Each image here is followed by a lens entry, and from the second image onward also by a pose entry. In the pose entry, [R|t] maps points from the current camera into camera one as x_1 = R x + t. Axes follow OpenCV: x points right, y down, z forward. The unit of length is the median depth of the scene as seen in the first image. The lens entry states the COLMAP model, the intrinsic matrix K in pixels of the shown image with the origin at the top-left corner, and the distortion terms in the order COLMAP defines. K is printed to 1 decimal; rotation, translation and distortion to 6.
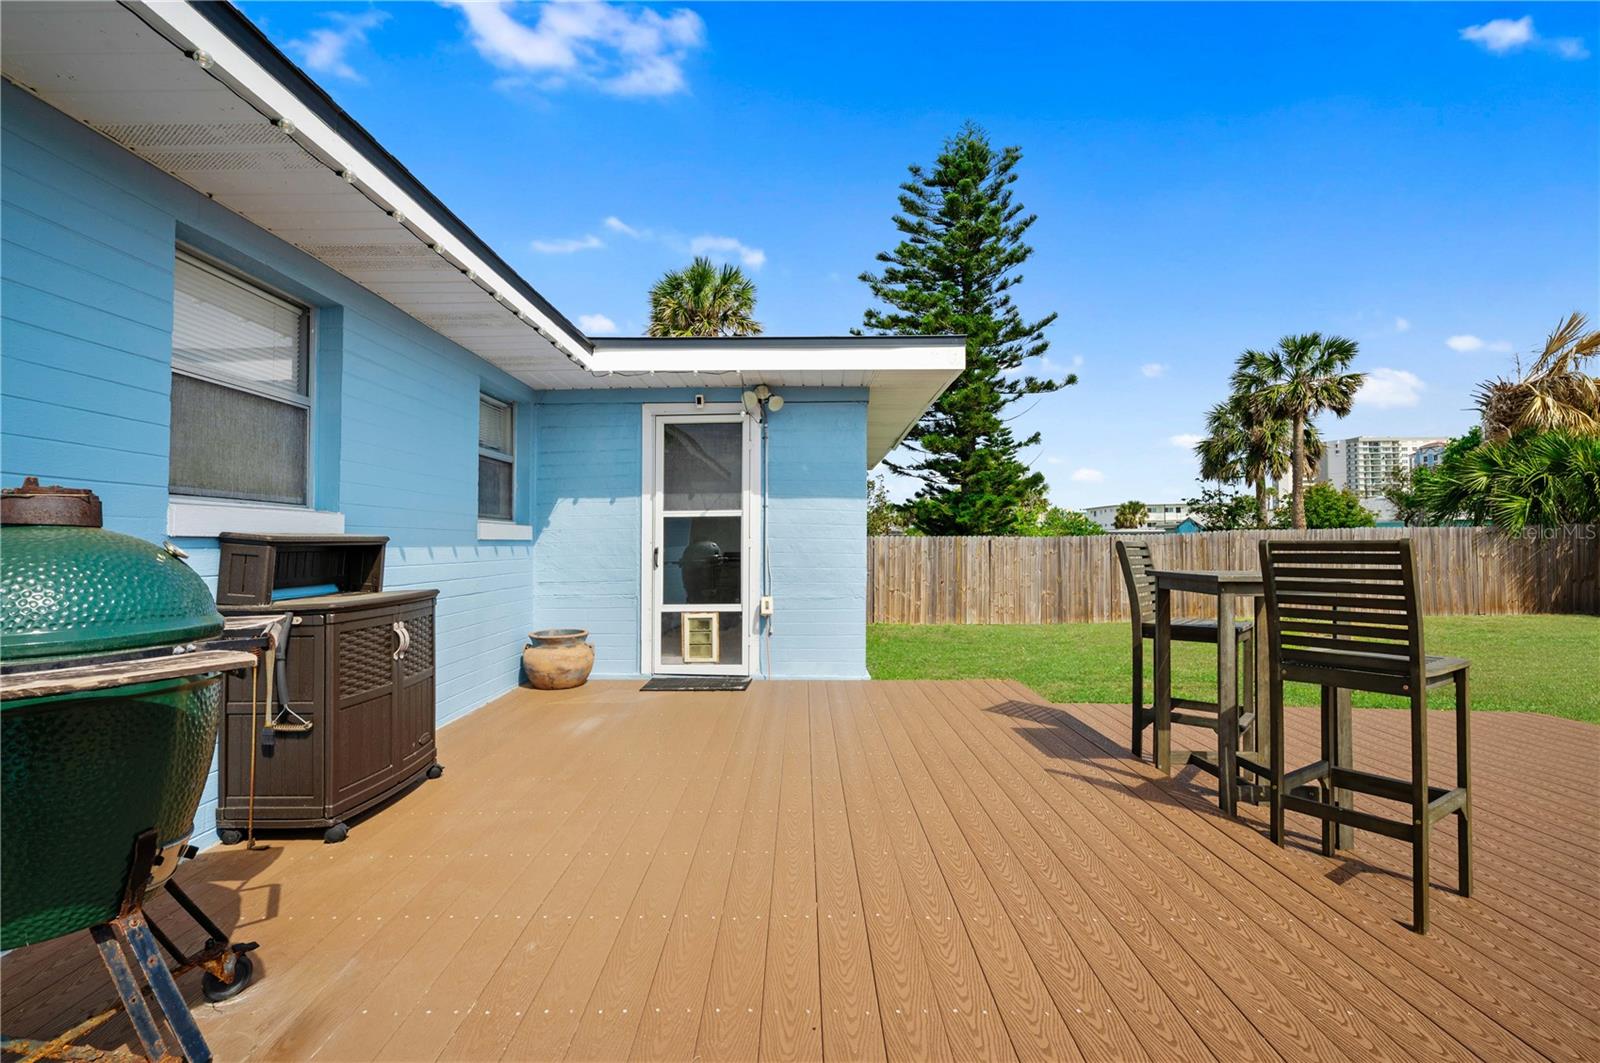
lens RADIAL K [[752.5, 0, 800.0], [0, 752.5, 531.5], [0, 0, 1]] dist [0.000608, 0.000260]
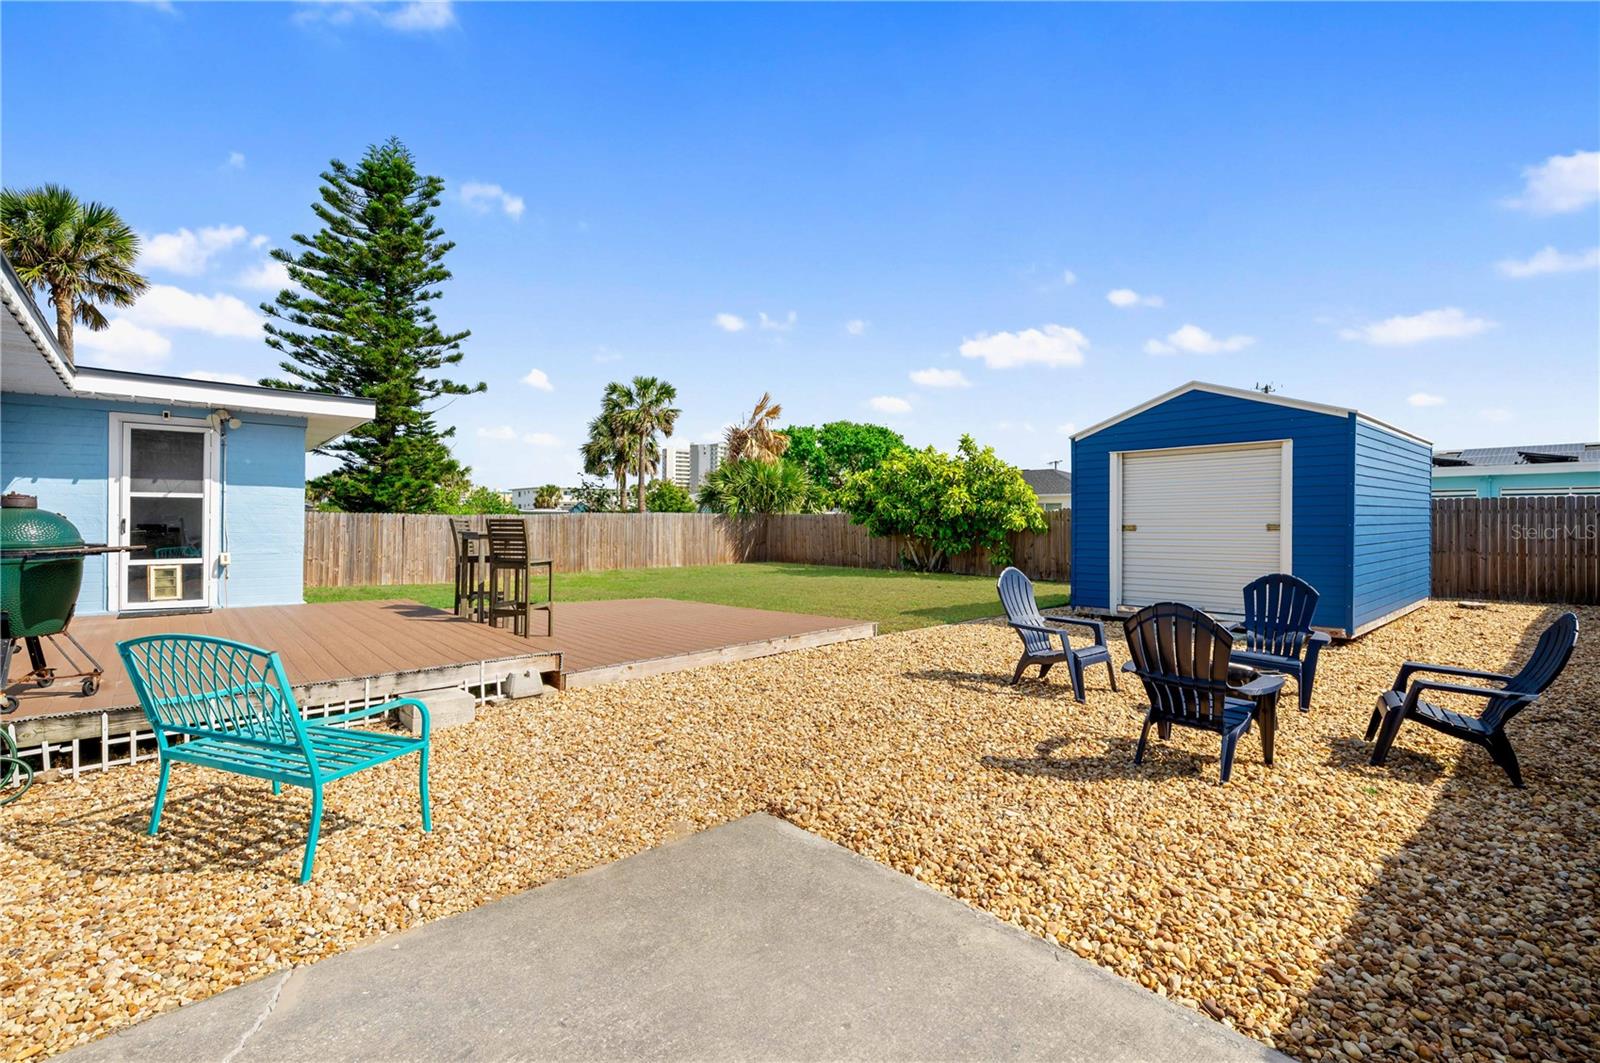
lens RADIAL K [[721.8, 0, 766.3], [0, 721.8, 521.1], [0, 0, 1]] dist [-0.001220, -0.000253]
pose [[0.766235, 0.011752, 0.642453, -0.036457], [-0.021768, 0.999734, 0.007675, -0.002643], [-0.642191, -0.019866, 0.766287, -0.201629]]
